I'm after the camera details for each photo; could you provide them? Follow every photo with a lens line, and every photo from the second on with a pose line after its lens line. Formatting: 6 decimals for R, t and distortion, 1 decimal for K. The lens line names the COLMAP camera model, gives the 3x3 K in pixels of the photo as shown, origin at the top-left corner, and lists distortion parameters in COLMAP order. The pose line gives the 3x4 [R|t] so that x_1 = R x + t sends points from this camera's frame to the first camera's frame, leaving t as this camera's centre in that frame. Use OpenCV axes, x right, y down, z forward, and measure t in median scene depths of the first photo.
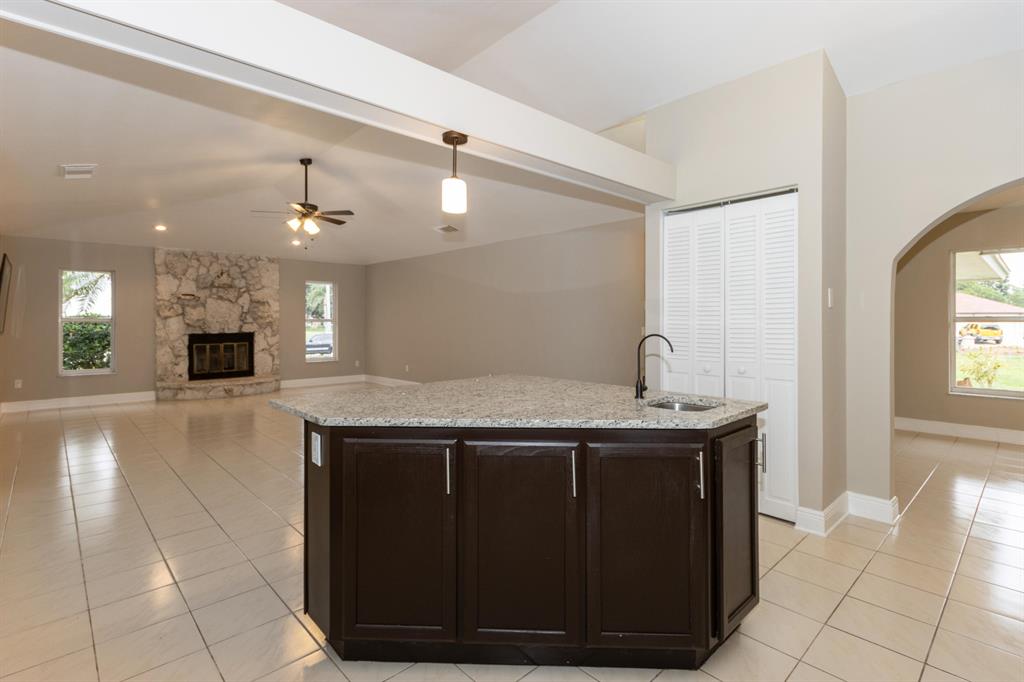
lens RADIAL K [[494.9, 0, 517.0], [0, 494.9, 319.9], [0, 0, 1]] dist [0.007733, -0.002510]
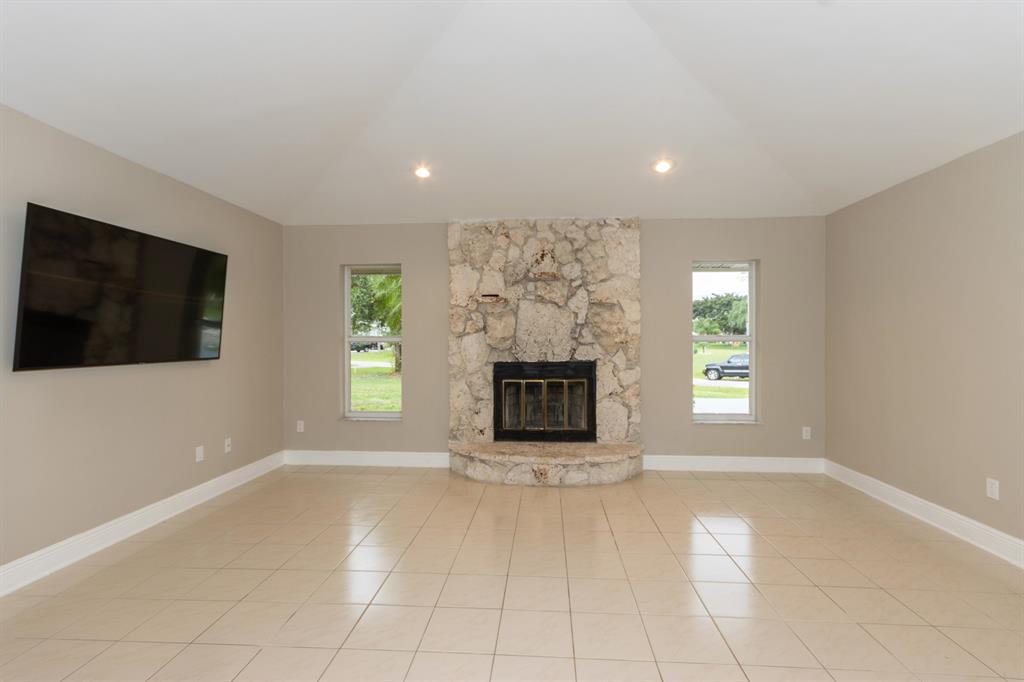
lens RADIAL K [[469.4, 0, 519.1], [0, 469.4, 342.1], [0, 0, 1]] dist [0.001596, -0.000122]
pose [[0.680069, 0.002479, -0.733144, -0.222063], [0.003848, 0.999968, 0.006950, 0.000599], [0.733138, -0.007547, 0.680038, 0.616664]]
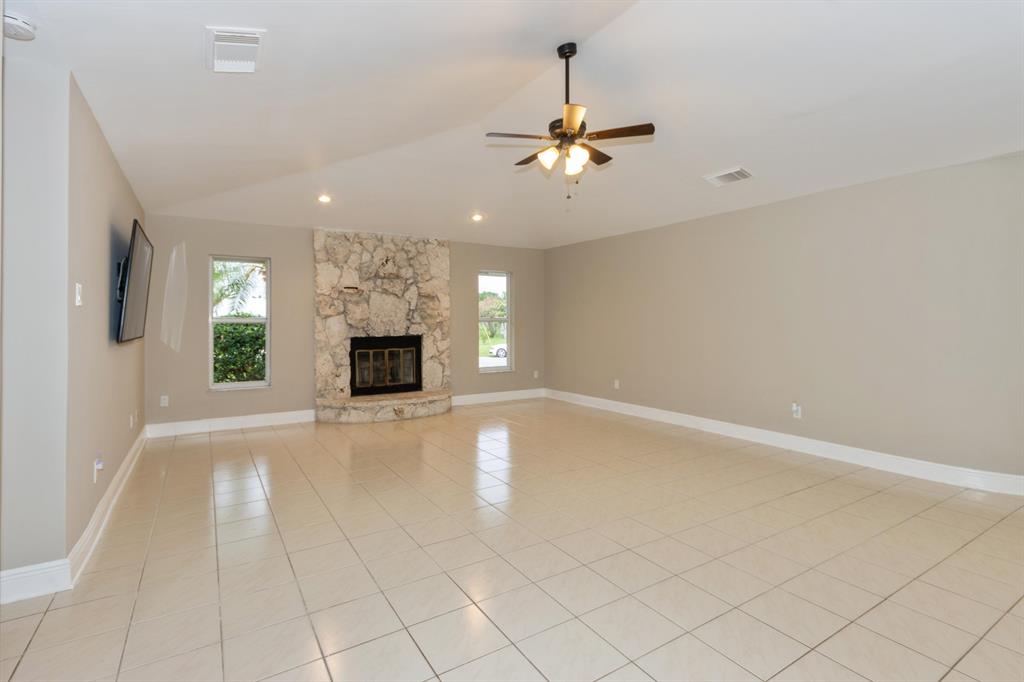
lens RADIAL K [[494.9, 0, 514.8], [0, 494.9, 313.2], [0, 0, 1]] dist [0.007733, -0.002510]
pose [[0.980506, -0.005505, -0.196412, -0.240645], [0.003576, 0.999942, -0.010176, -0.001151], [0.196457, 0.009276, 0.980469, 0.267322]]
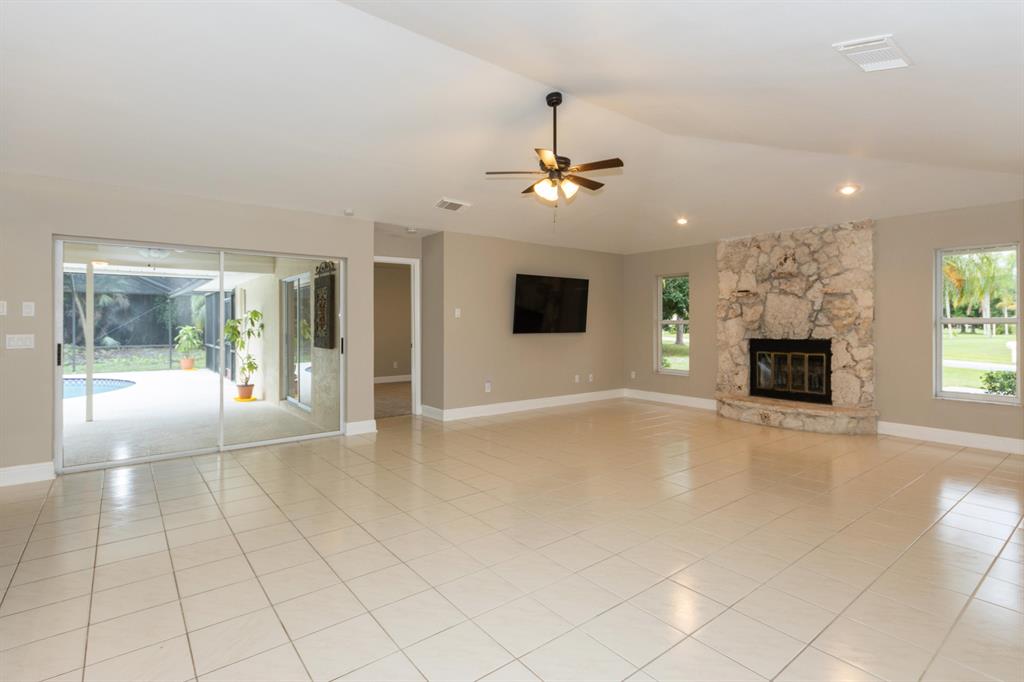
lens RADIAL K [[494.9, 0, 512.6], [0, 494.9, 322.8], [0, 0, 1]] dist [0.007733, -0.002510]
pose [[-0.092729, -0.001375, -0.995690, 0.185232], [0.006143, 0.999979, -0.001953, 0.001189], [0.995672, -0.006297, -0.092719, 0.659531]]
